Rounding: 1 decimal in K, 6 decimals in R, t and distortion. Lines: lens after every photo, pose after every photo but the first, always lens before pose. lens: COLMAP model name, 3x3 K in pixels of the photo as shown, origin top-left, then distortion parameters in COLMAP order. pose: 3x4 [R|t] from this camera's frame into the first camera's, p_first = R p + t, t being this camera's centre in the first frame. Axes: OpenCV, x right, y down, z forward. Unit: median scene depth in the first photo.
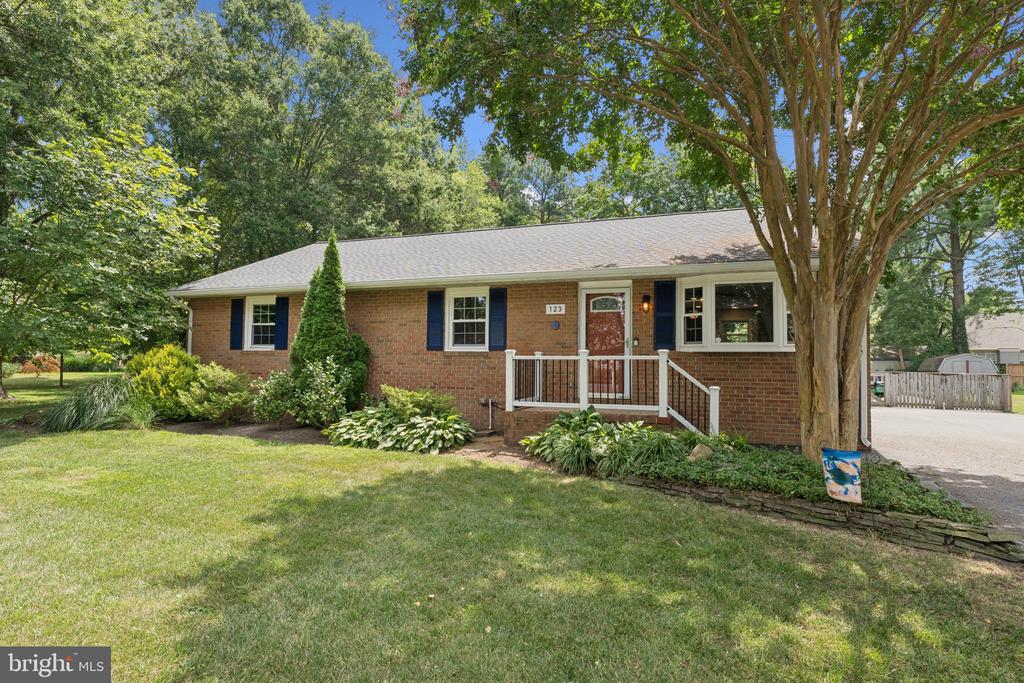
lens RADIAL K [[559.0, 0, 508.3], [0, 559.0, 319.8], [0, 0, 1]] dist [-0.005555, -0.002700]
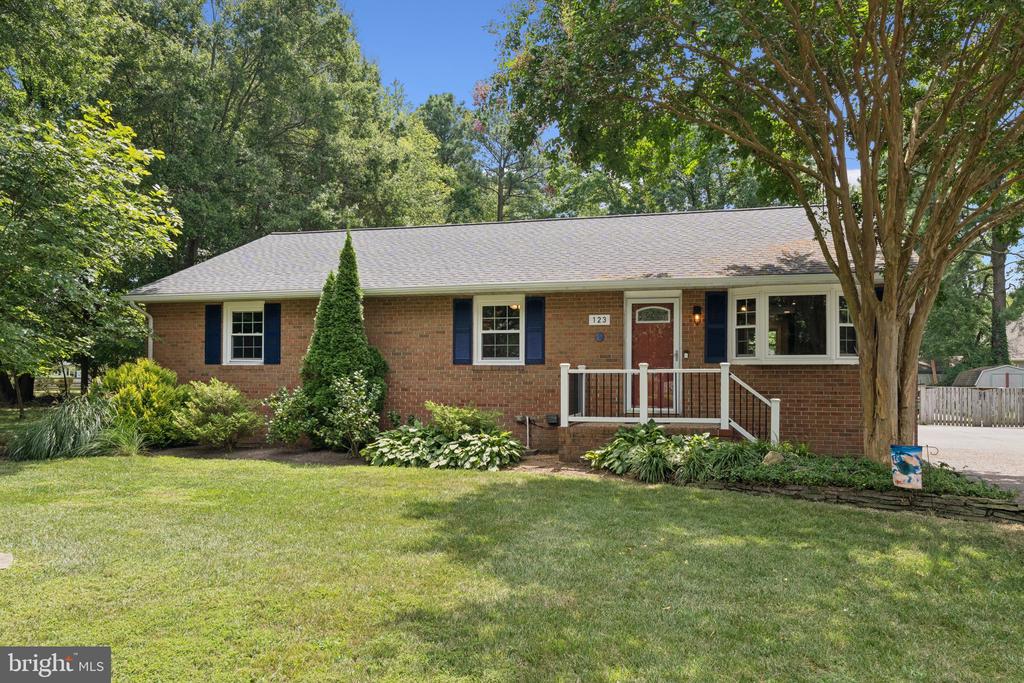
lens RADIAL K [[745.0, 0, 512.1], [0, 745.0, 343.2], [0, 0, 1]] dist [-0.004382, -0.000890]
pose [[0.994873, -0.001255, 0.101121, -0.208517], [-0.001582, 0.999607, 0.027973, -0.016069], [-0.101116, -0.027989, 0.994481, -0.255582]]
